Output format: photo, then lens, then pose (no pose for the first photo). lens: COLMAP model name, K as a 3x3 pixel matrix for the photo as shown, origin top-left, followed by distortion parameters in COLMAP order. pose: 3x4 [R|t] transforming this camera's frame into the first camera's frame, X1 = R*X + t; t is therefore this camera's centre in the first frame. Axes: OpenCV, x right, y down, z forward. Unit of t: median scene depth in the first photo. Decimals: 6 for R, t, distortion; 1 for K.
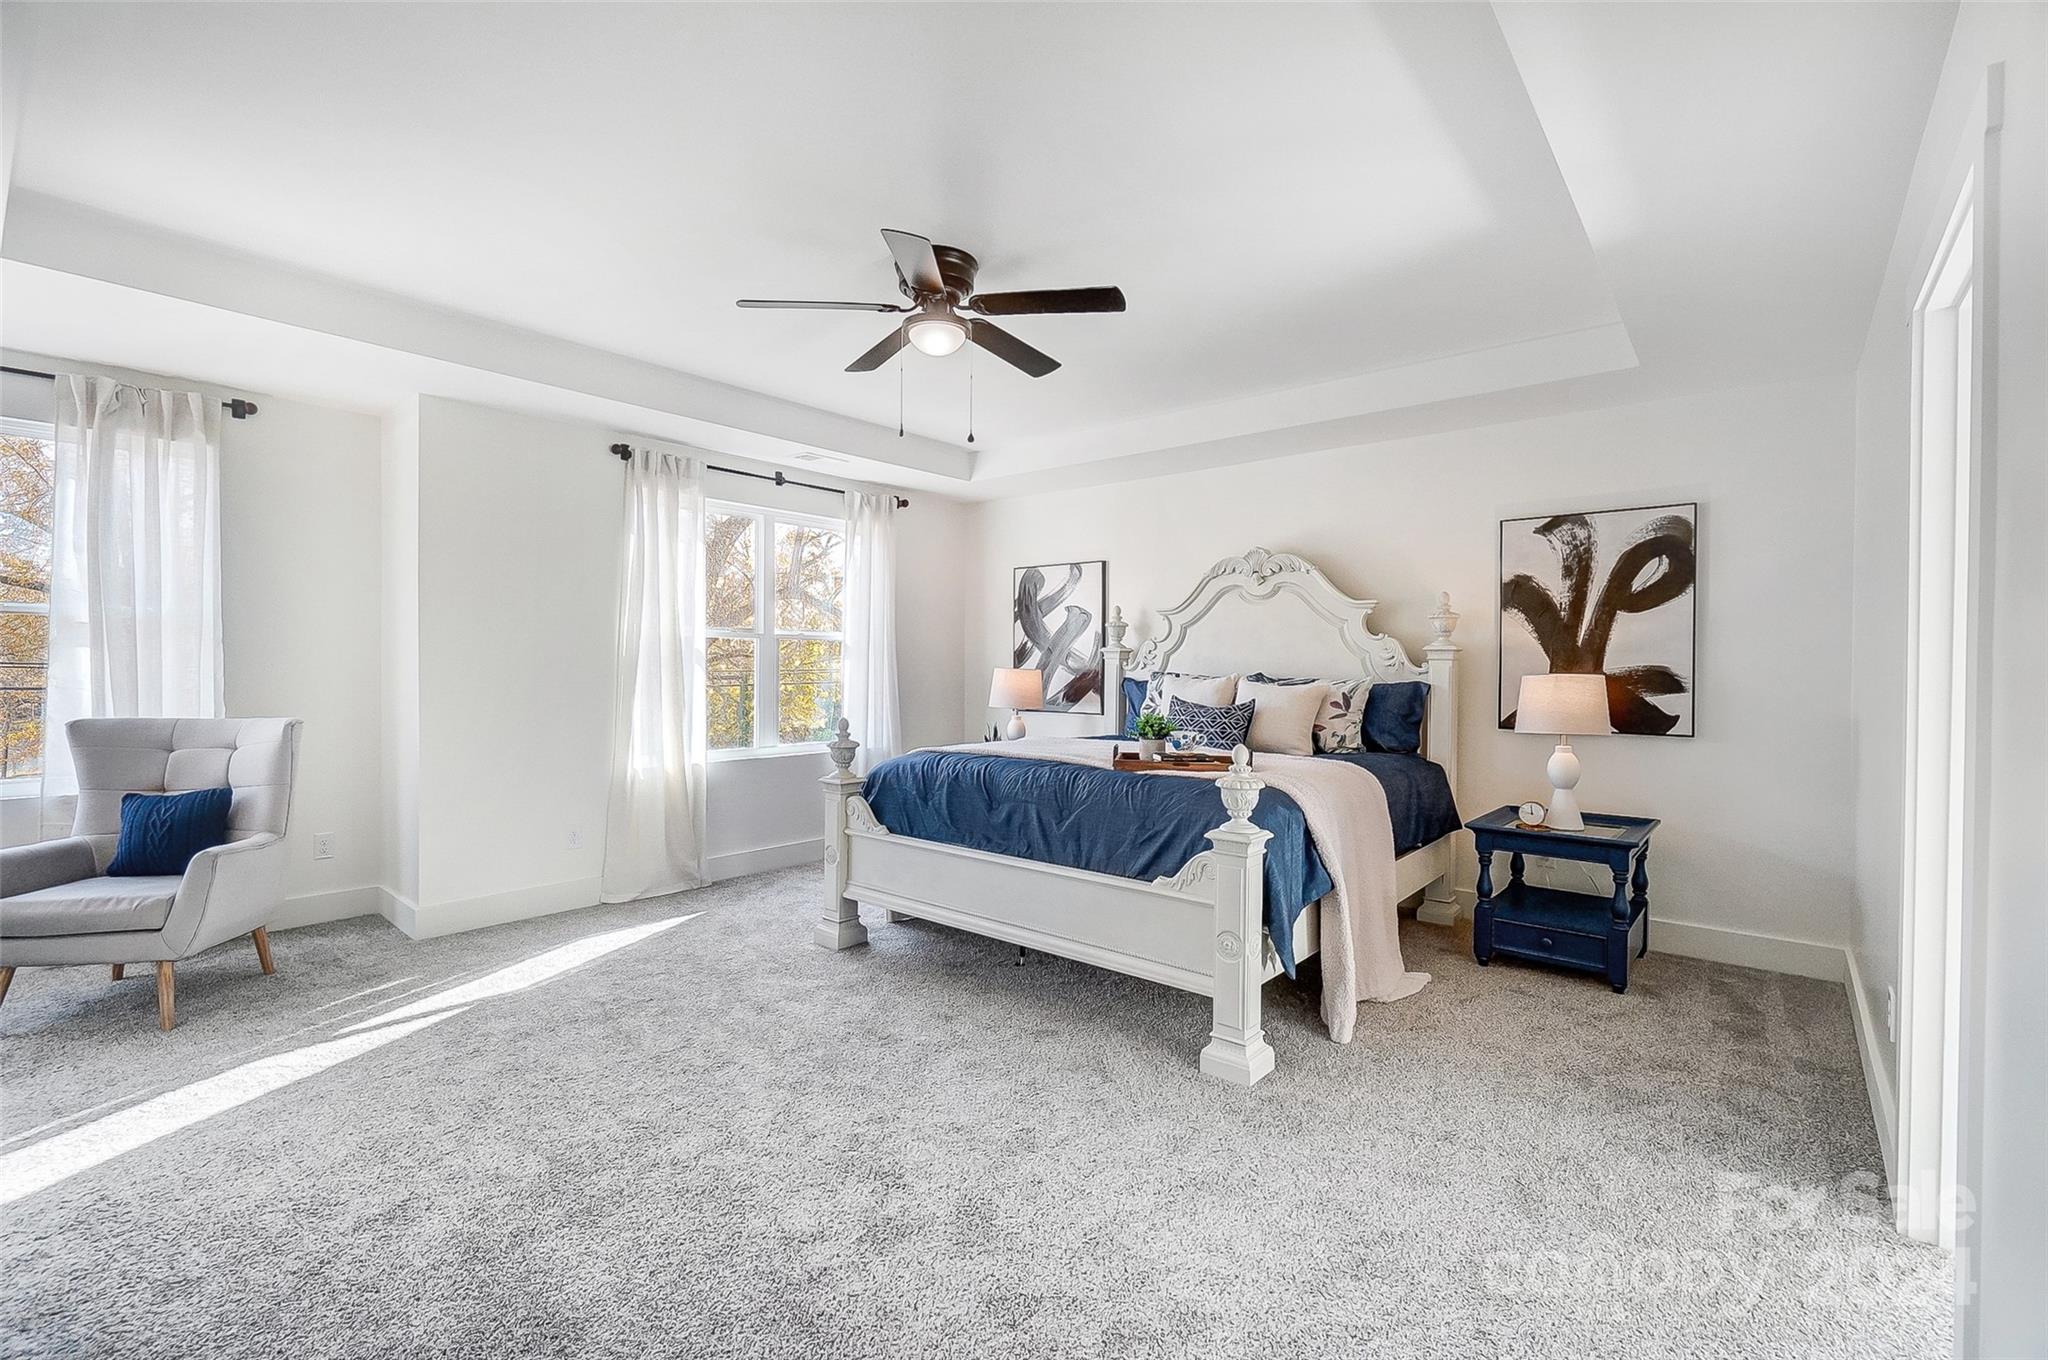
lens RADIAL K [[926.3, 0, 1024.0], [0, 926.3, 680.0], [0, 0, 1]] dist [-0.000039, 0.000229]
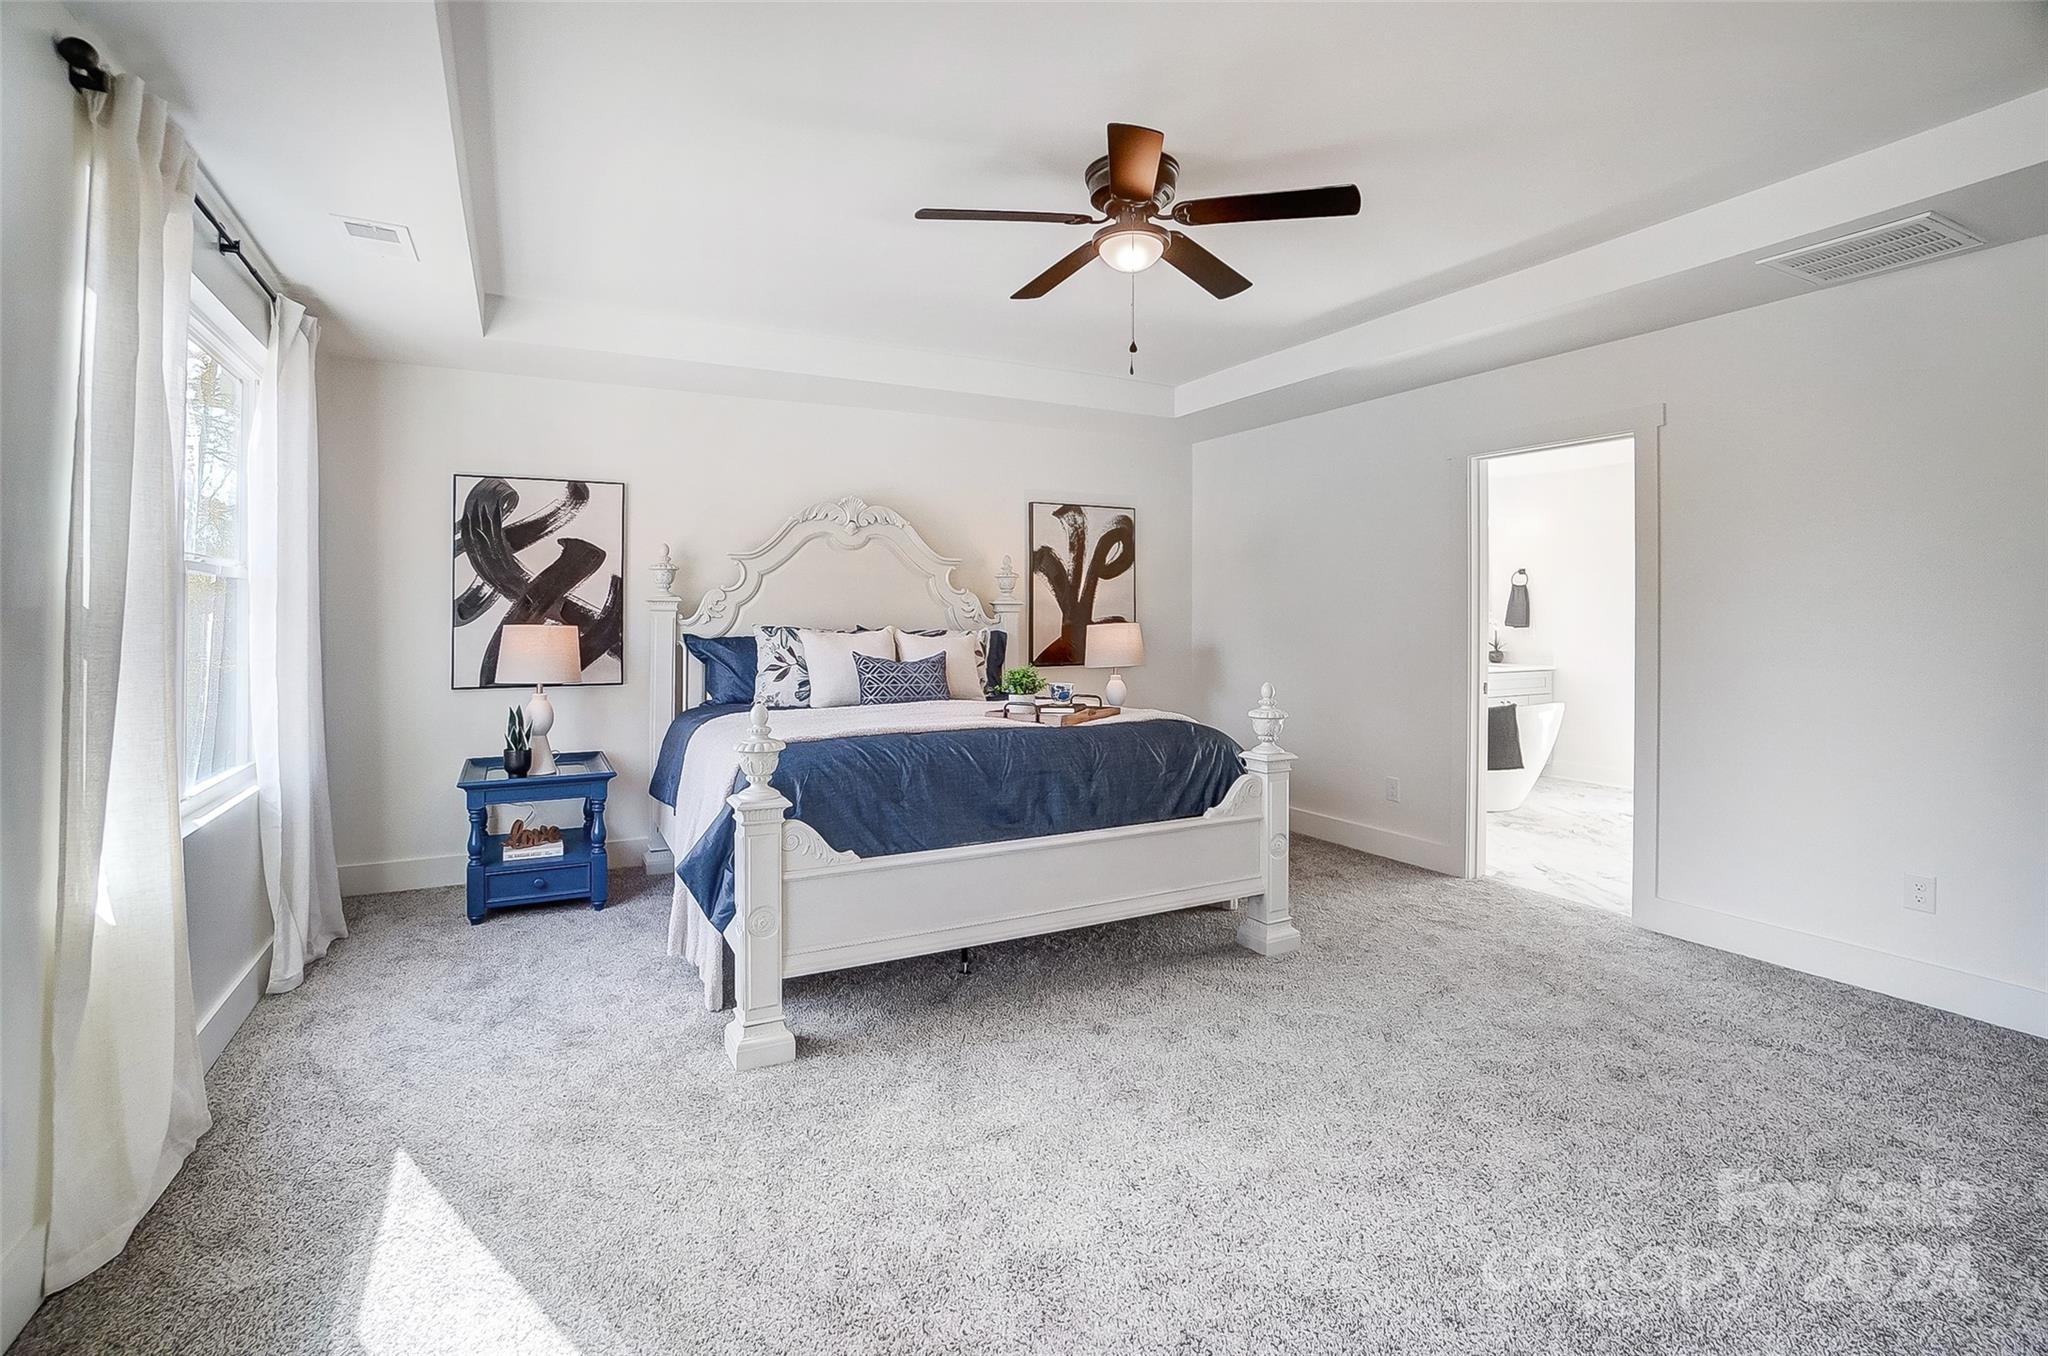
lens RADIAL K [[895.9, 0, 1017.4], [0, 895.9, 646.7], [0, 0, 1]] dist [-0.065074, 0.000388]
pose [[0.384124, -0.033857, 0.922661, -0.652441], [0.019636, 0.999401, 0.028498, -0.010290], [-0.923073, 0.007170, 0.384558, 0.574285]]
